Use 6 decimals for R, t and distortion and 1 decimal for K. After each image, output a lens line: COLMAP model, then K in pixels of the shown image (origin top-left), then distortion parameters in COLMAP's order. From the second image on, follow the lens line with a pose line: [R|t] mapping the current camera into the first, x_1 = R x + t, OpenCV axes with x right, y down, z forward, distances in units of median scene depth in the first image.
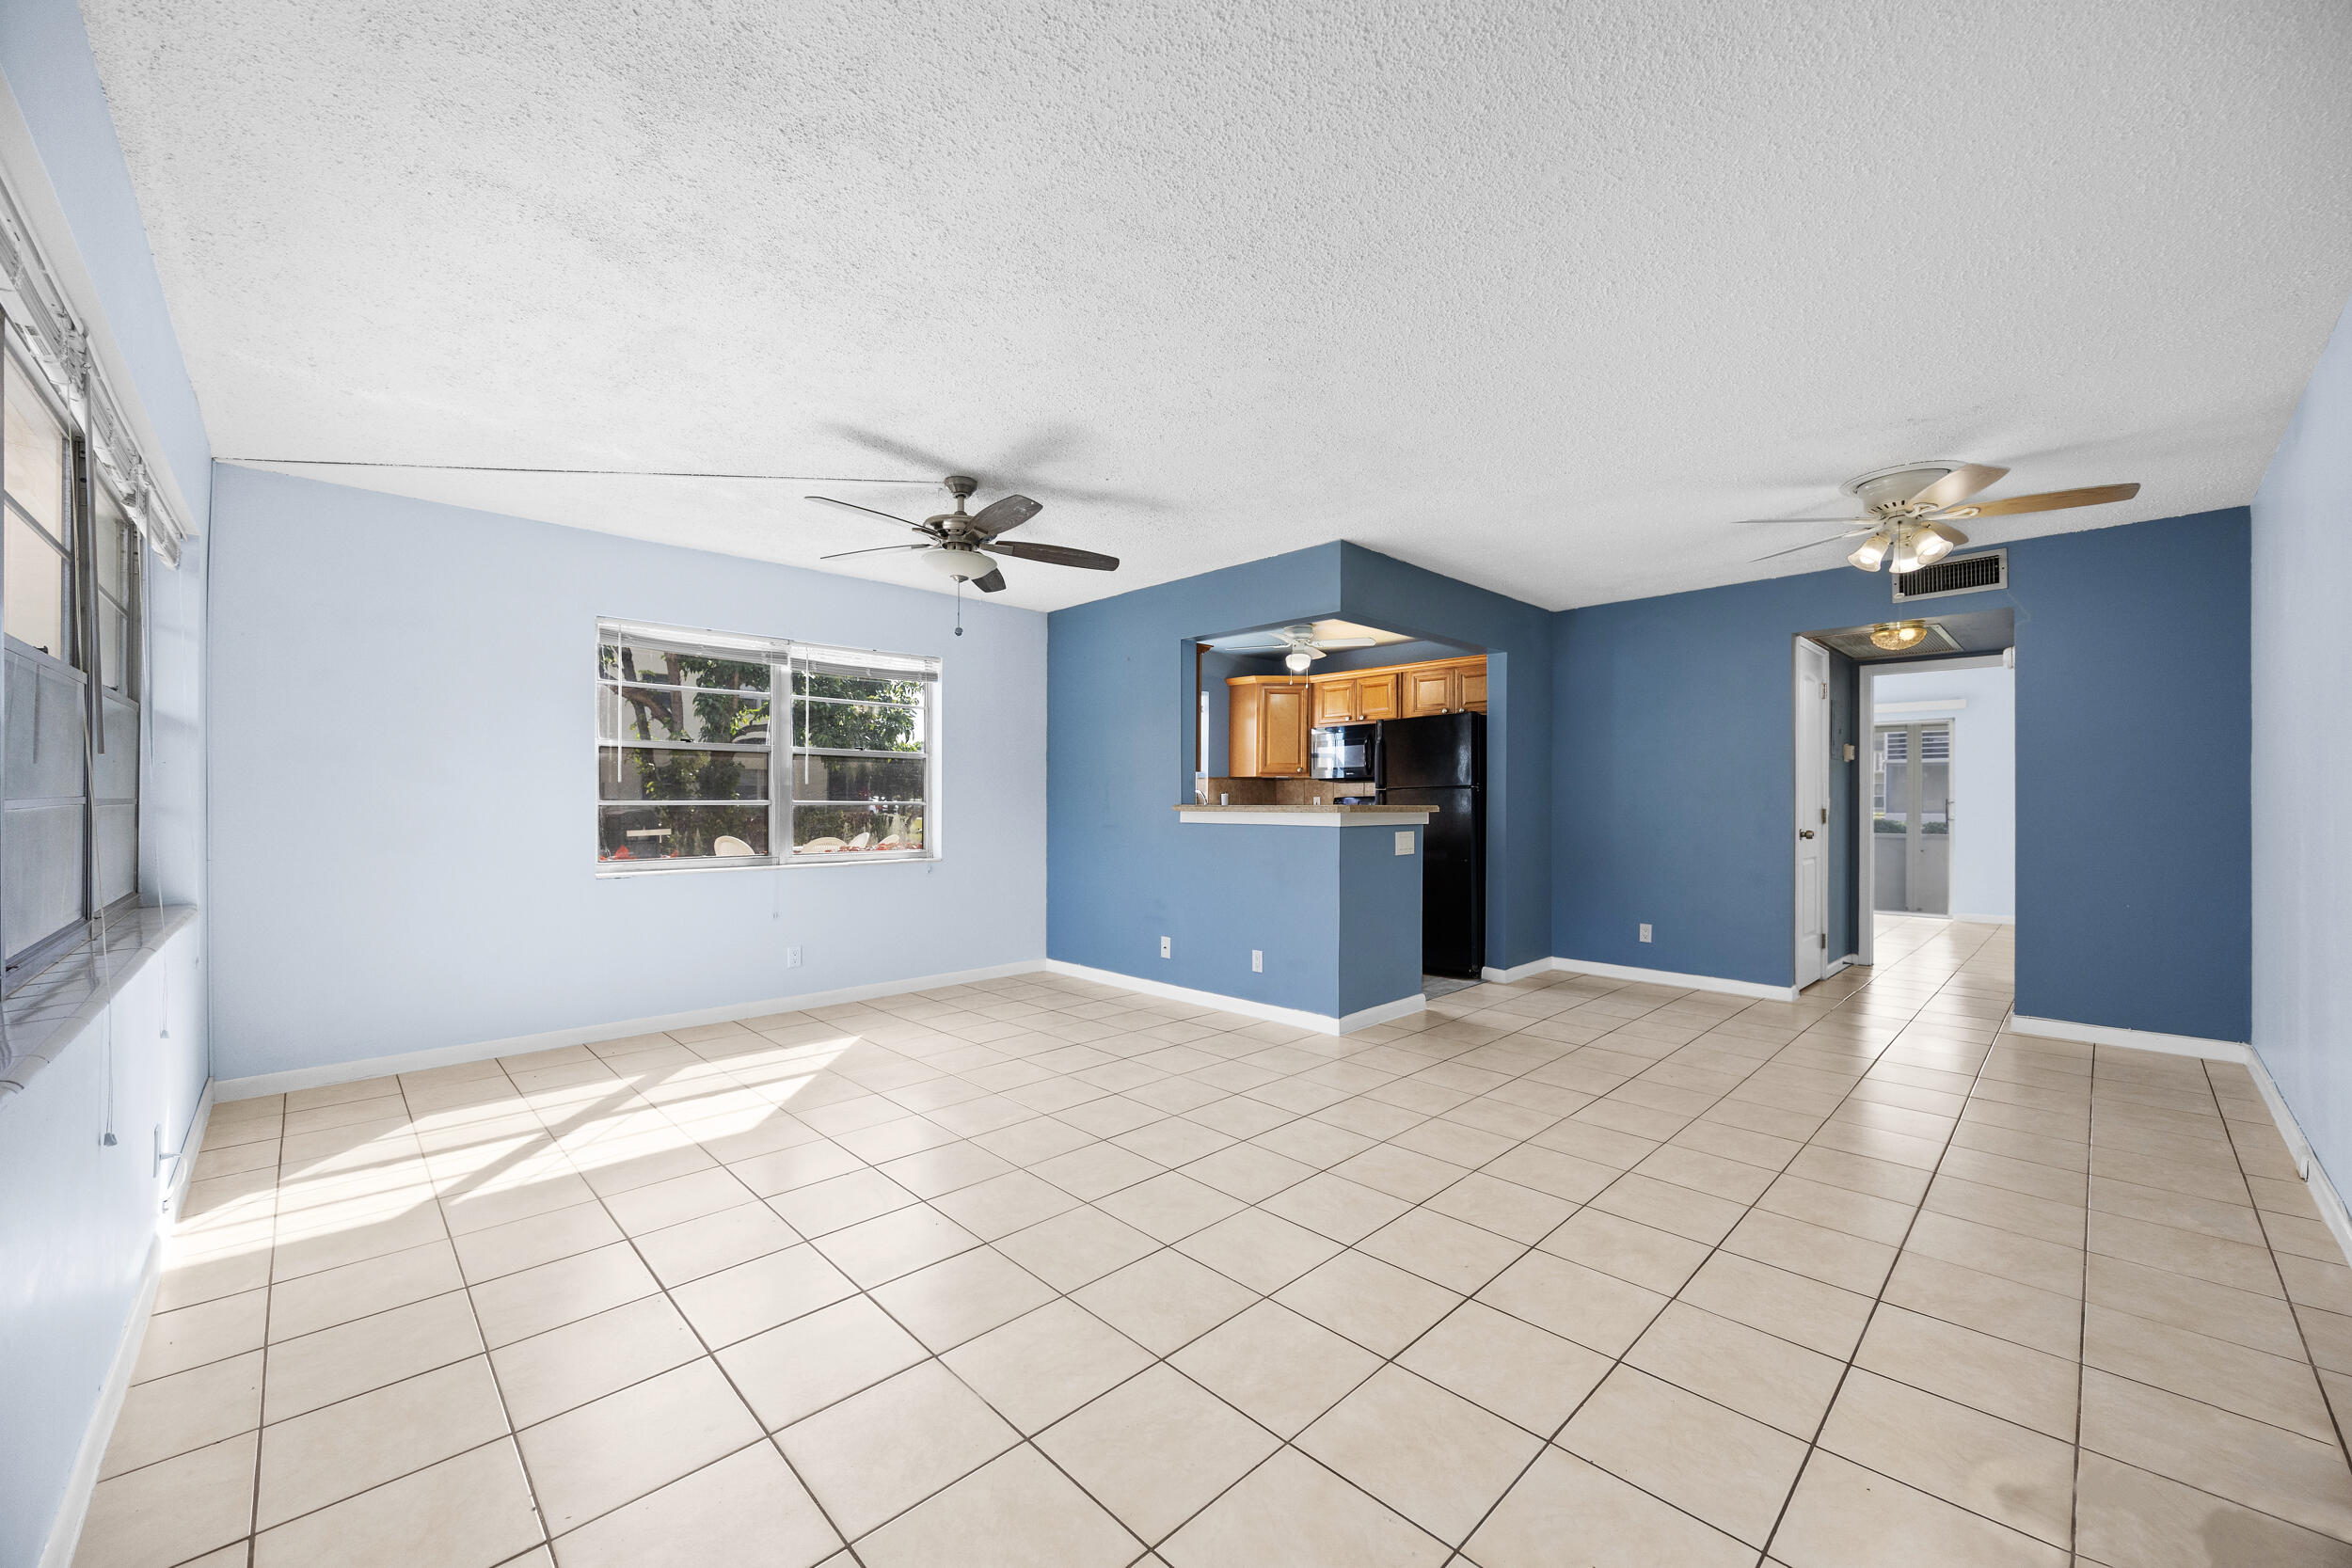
lens RADIAL K [[901.4, 0, 1179.9], [0, 901.4, 800.5], [0, 0, 1]] dist [-0.001654, -0.000066]
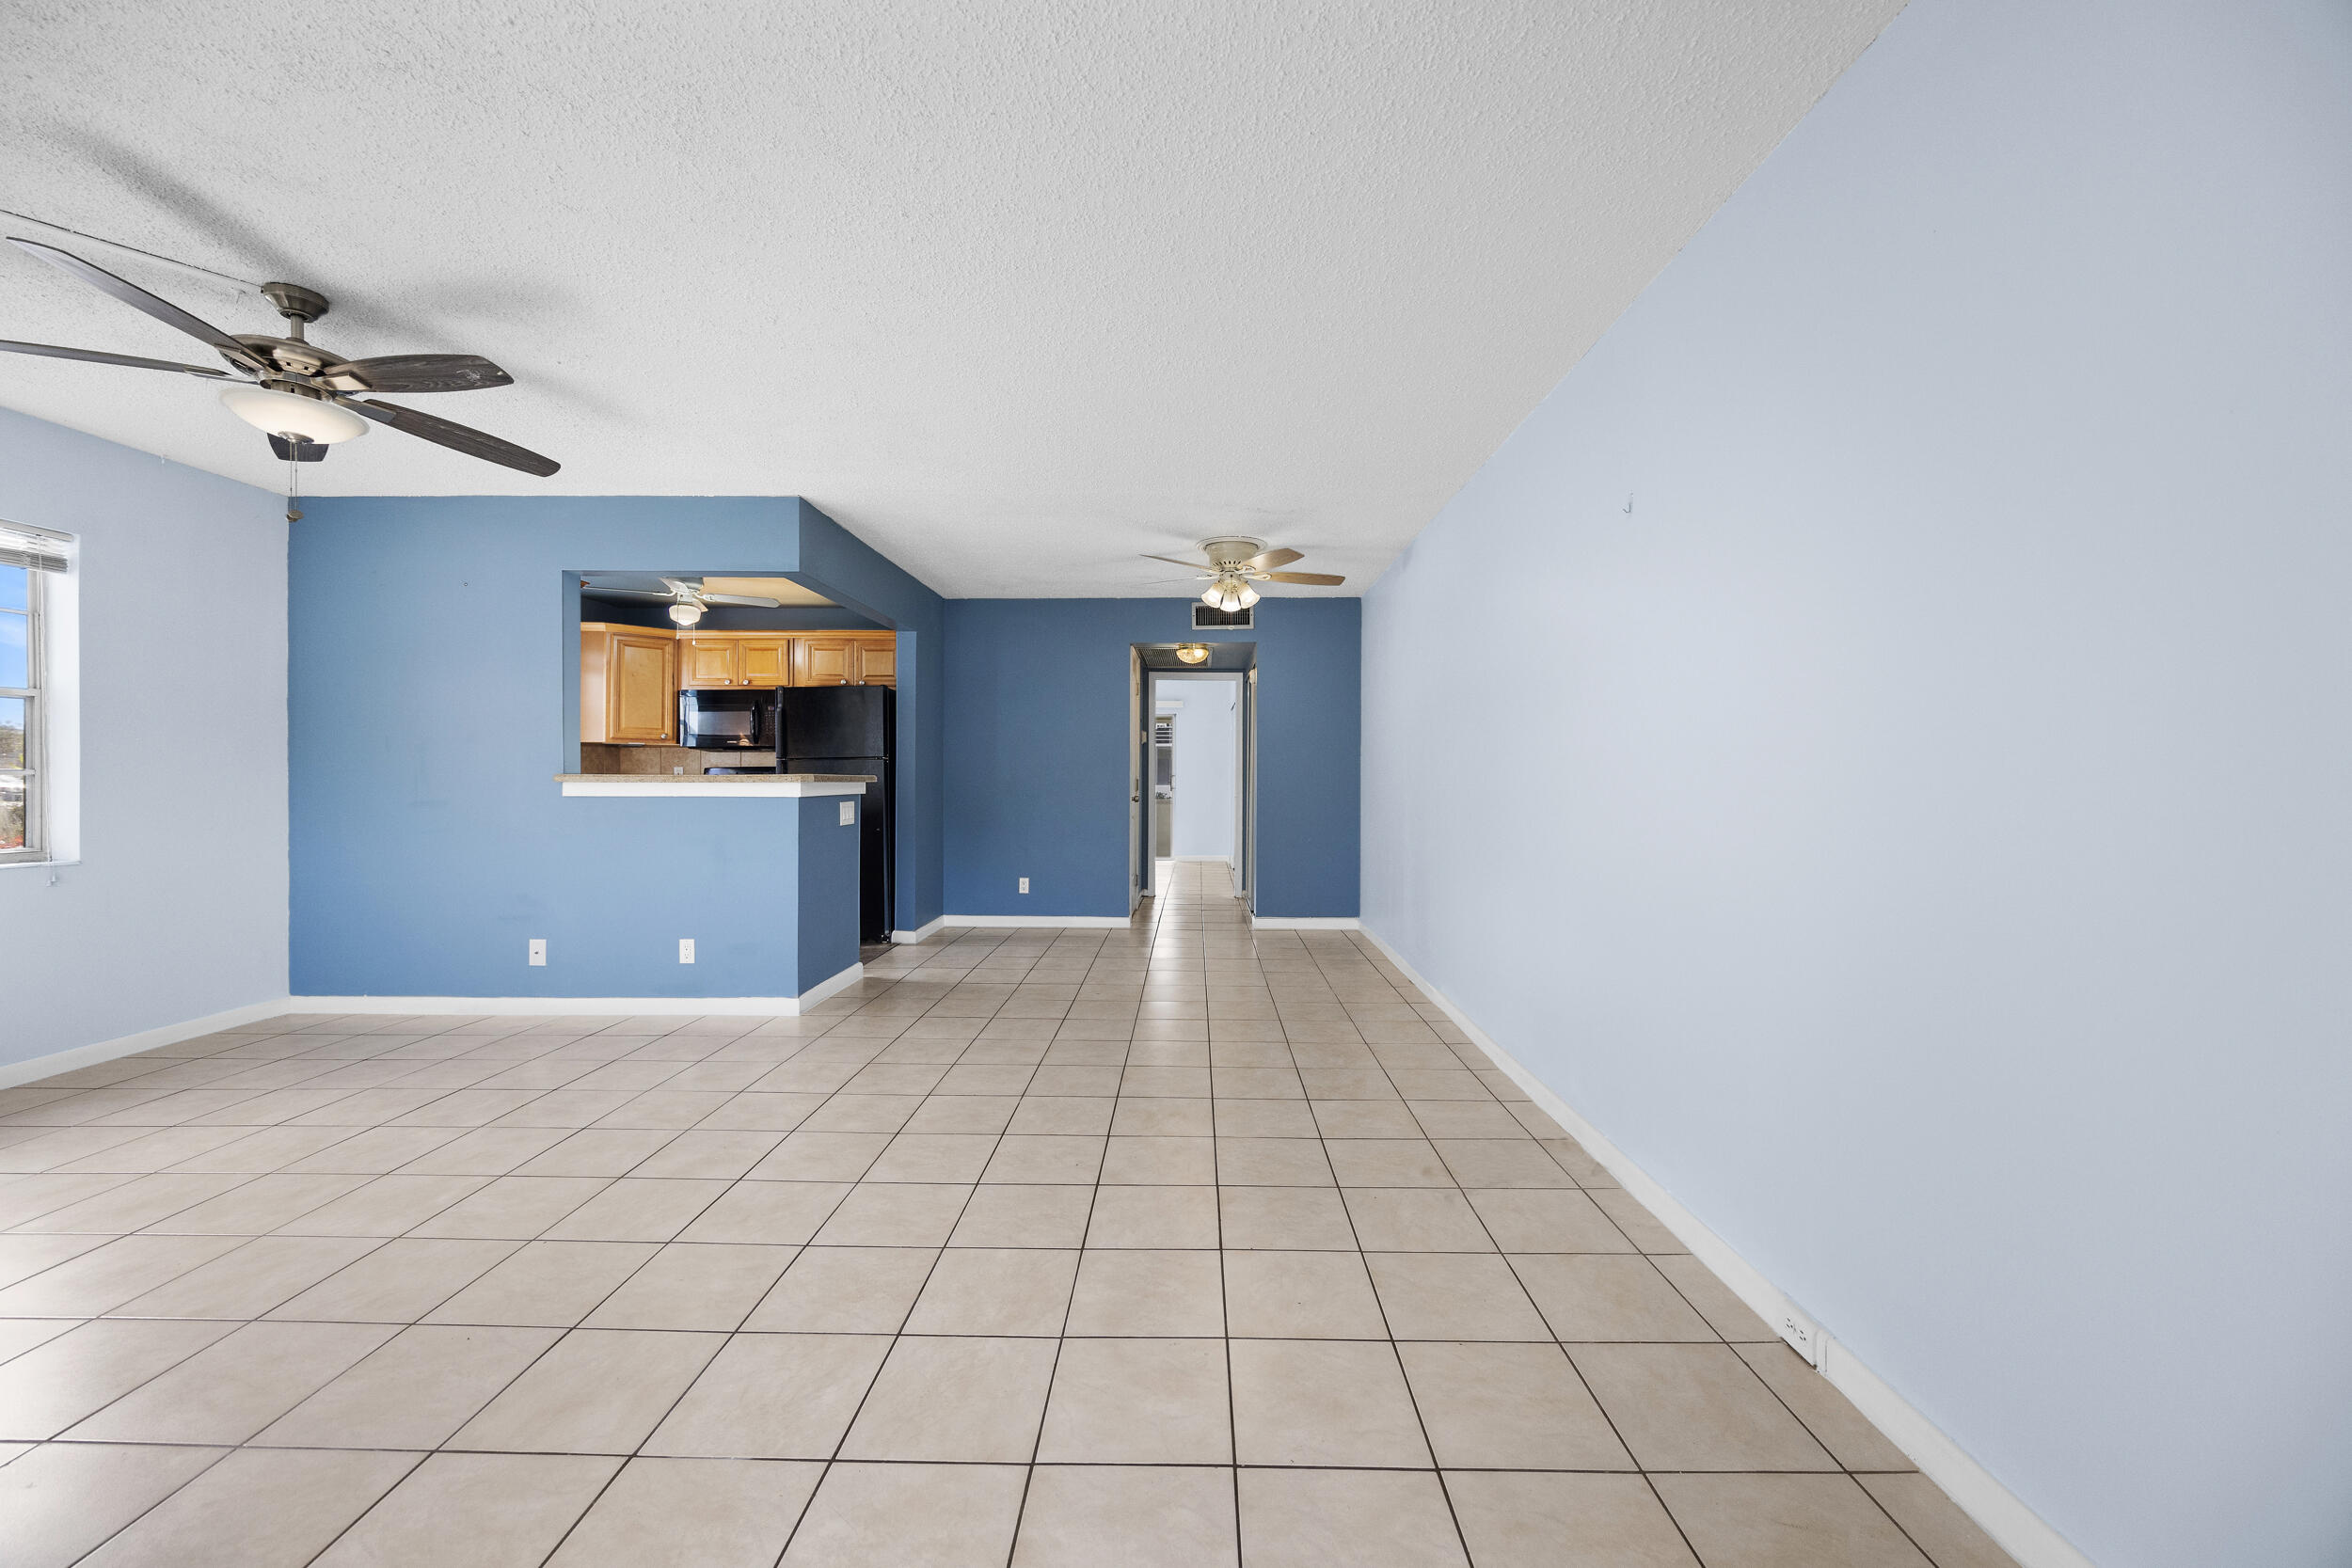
lens RADIAL K [[897.8, 0, 1177.8], [0, 897.8, 782.9], [0, 0, 1]] dist [0.002073, 0.000202]
pose [[0.709359, -0.004235, 0.704835, -0.177609], [-0.002331, 0.999962, 0.008354, 0.004304], [-0.704844, -0.007568, 0.709322, 0.035064]]
